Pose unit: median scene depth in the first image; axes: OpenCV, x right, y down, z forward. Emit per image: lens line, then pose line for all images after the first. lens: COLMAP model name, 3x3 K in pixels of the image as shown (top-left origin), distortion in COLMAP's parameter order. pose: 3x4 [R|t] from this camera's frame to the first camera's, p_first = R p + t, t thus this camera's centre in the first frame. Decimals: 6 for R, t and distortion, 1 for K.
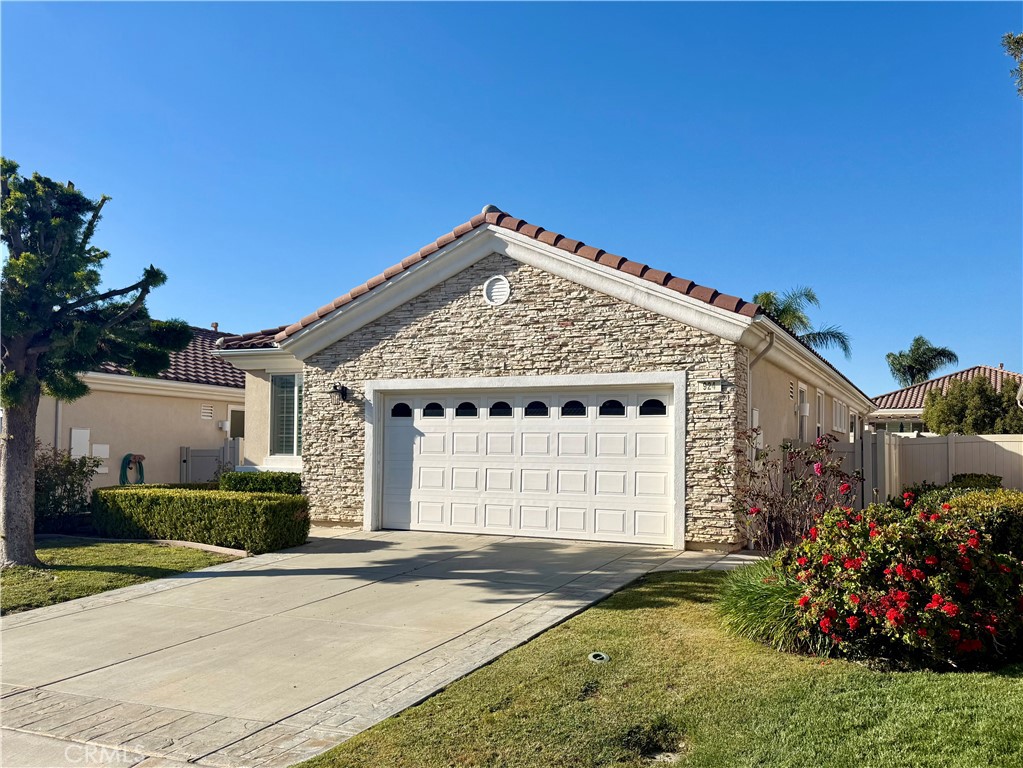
lens RADIAL K [[827.4, 0, 551.7], [0, 827.4, 434.4], [0, 0, 1]] dist [0.107835, -0.011887]
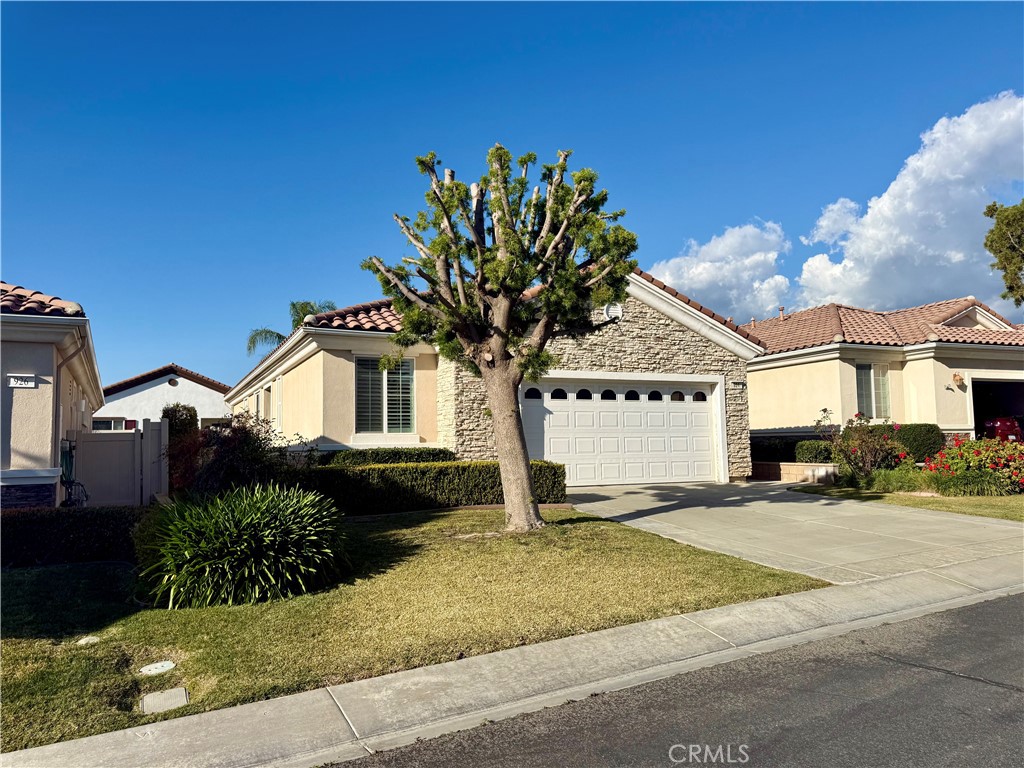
lens RADIAL K [[722.0, 0, 494.3], [0, 722.0, 388.4], [0, 0, 1]] dist [0.197212, -0.416576]
pose [[0.649382, 0.034414, 0.759684, -1.163874], [0.004939, 0.998764, -0.049466, 0.019106], [-0.760447, 0.035874, 0.648409, 0.358779]]
